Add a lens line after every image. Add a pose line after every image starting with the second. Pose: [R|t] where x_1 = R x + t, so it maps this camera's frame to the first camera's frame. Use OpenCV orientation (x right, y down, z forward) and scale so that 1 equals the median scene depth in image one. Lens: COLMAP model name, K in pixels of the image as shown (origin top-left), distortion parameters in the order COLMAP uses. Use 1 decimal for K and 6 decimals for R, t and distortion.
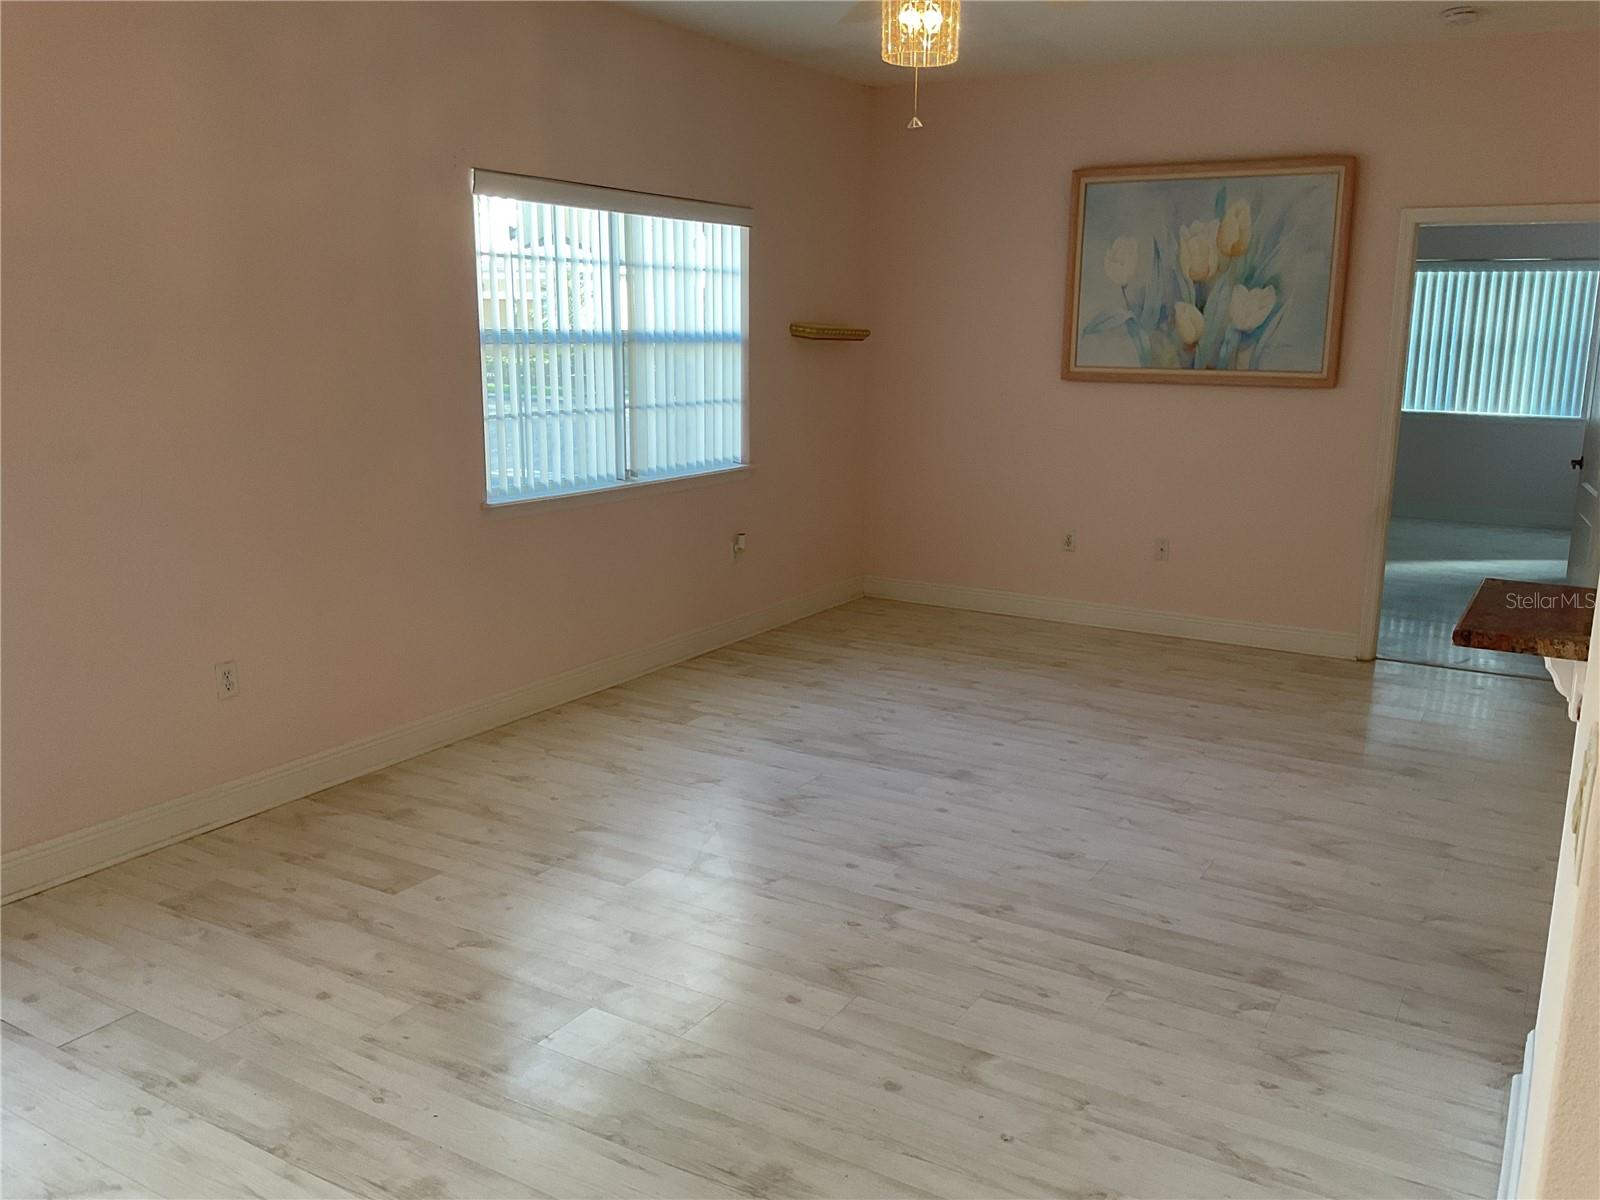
lens RADIAL K [[1316.4, 0, 800.5], [0, 1316.4, 601.0], [0, 0, 1]] dist [0.077569, -0.138849]
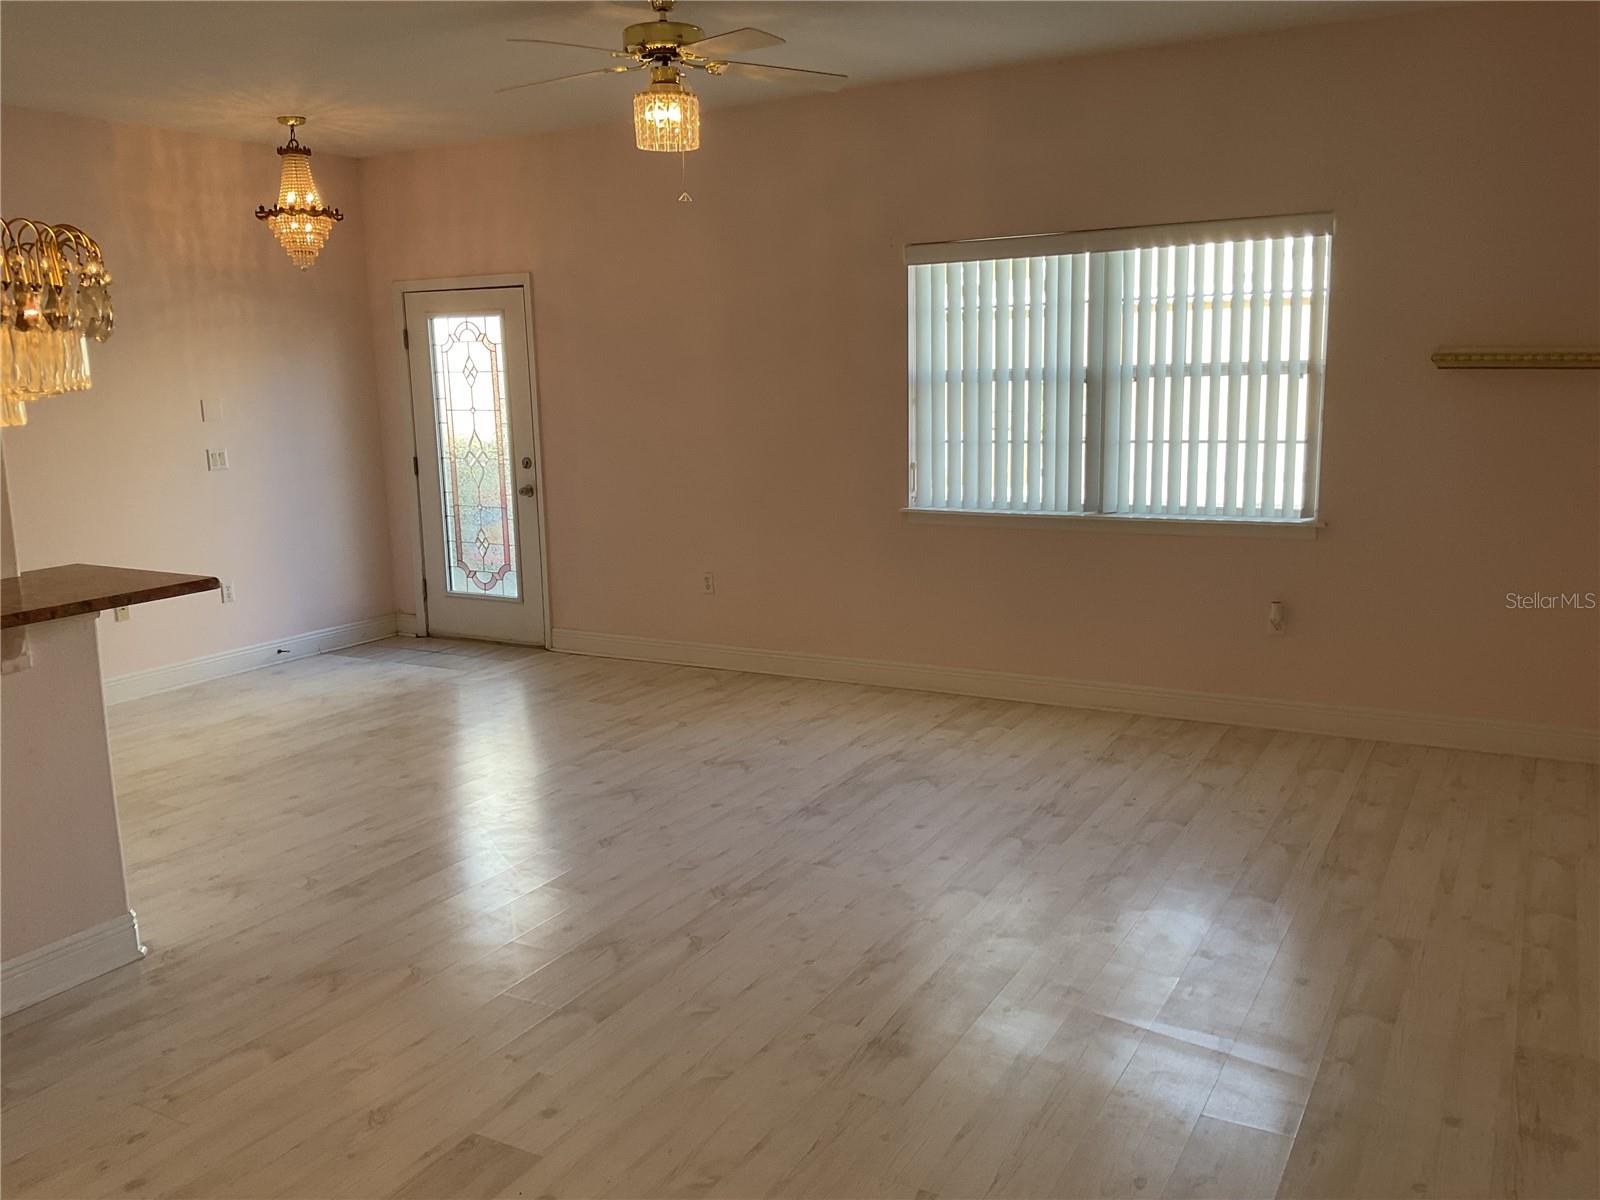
lens RADIAL K [[1316.4, 0, 805.9], [0, 1316.4, 592.0], [0, 0, 1]] dist [0.077569, -0.138849]
pose [[0.032953, 0.157548, -0.986961, 0.953006], [-0.185175, 0.971363, 0.148875, -0.156505], [0.982153, 0.177855, 0.061183, 0.795699]]
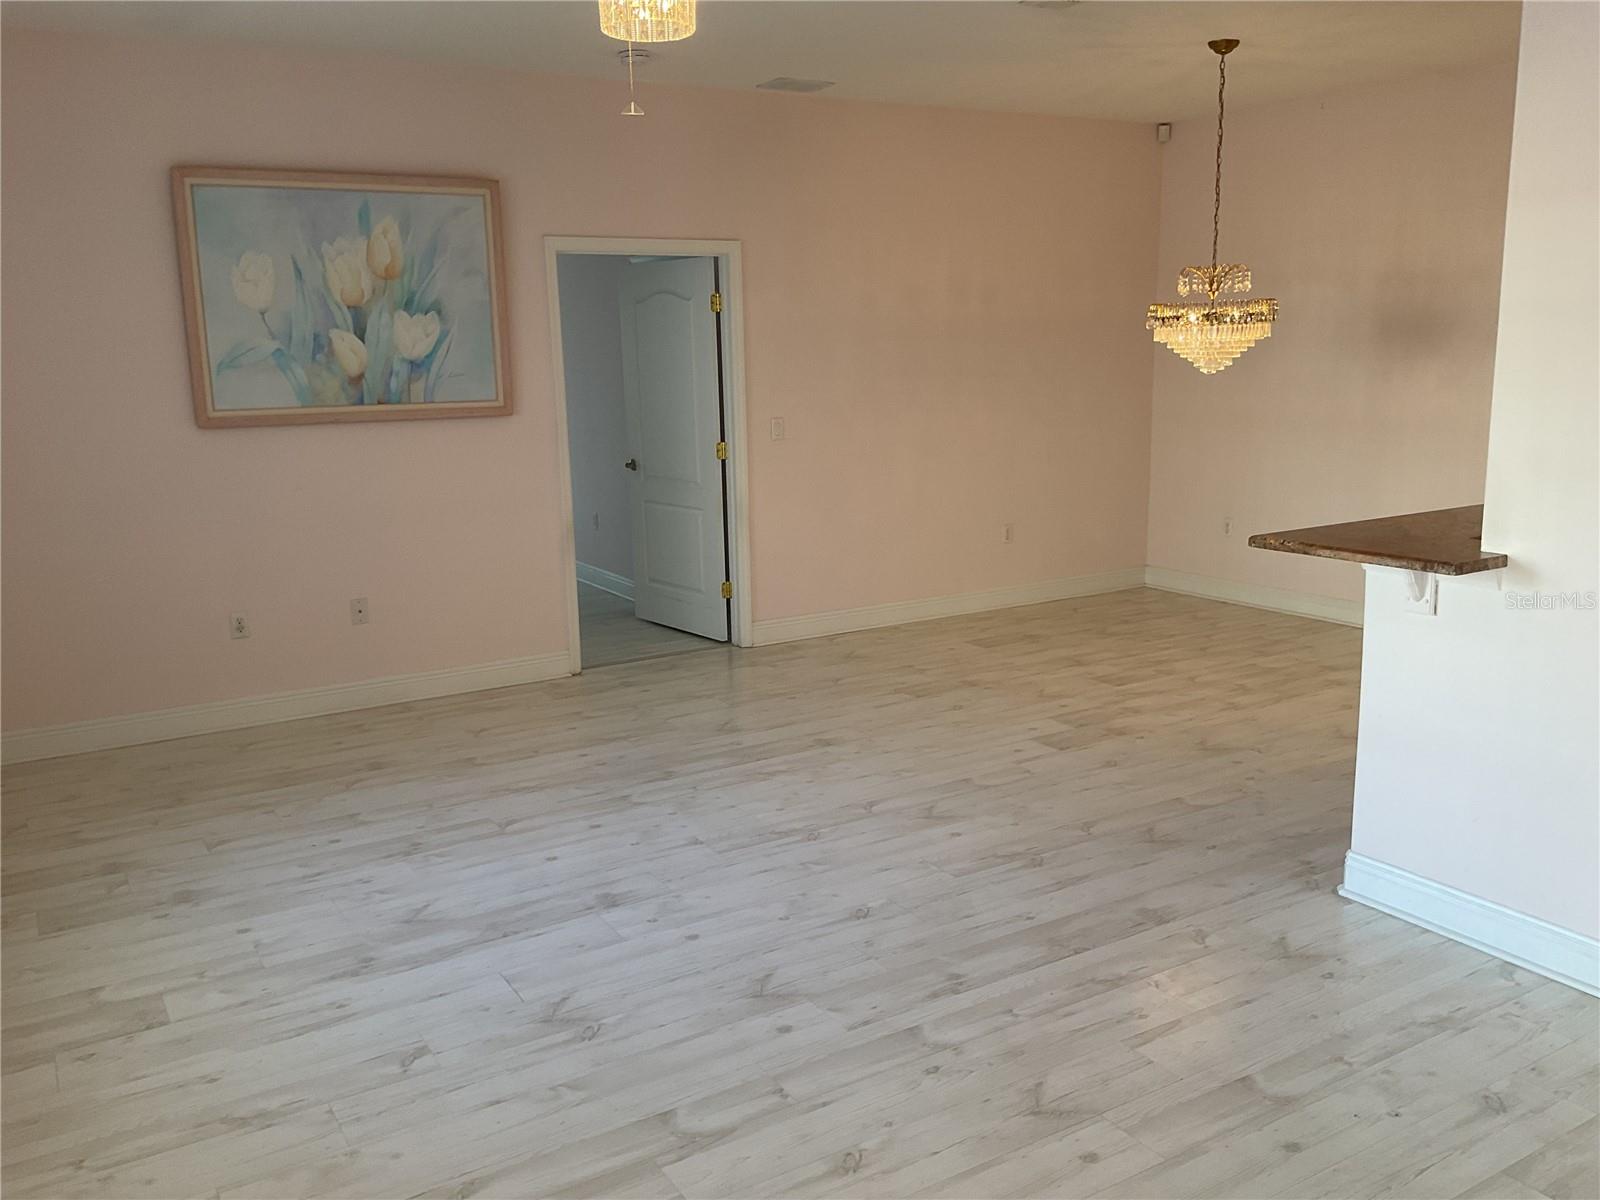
lens RADIAL K [[1316.4, 0, 794.8], [0, 1316.4, 594.8], [0, 0, 1]] dist [0.077569, -0.138849]
pose [[0.464531, -0.191388, 0.864628, -0.444436], [0.208870, 0.972499, 0.103048, -0.101849], [-0.860572, 0.132726, 0.491731, 0.411151]]
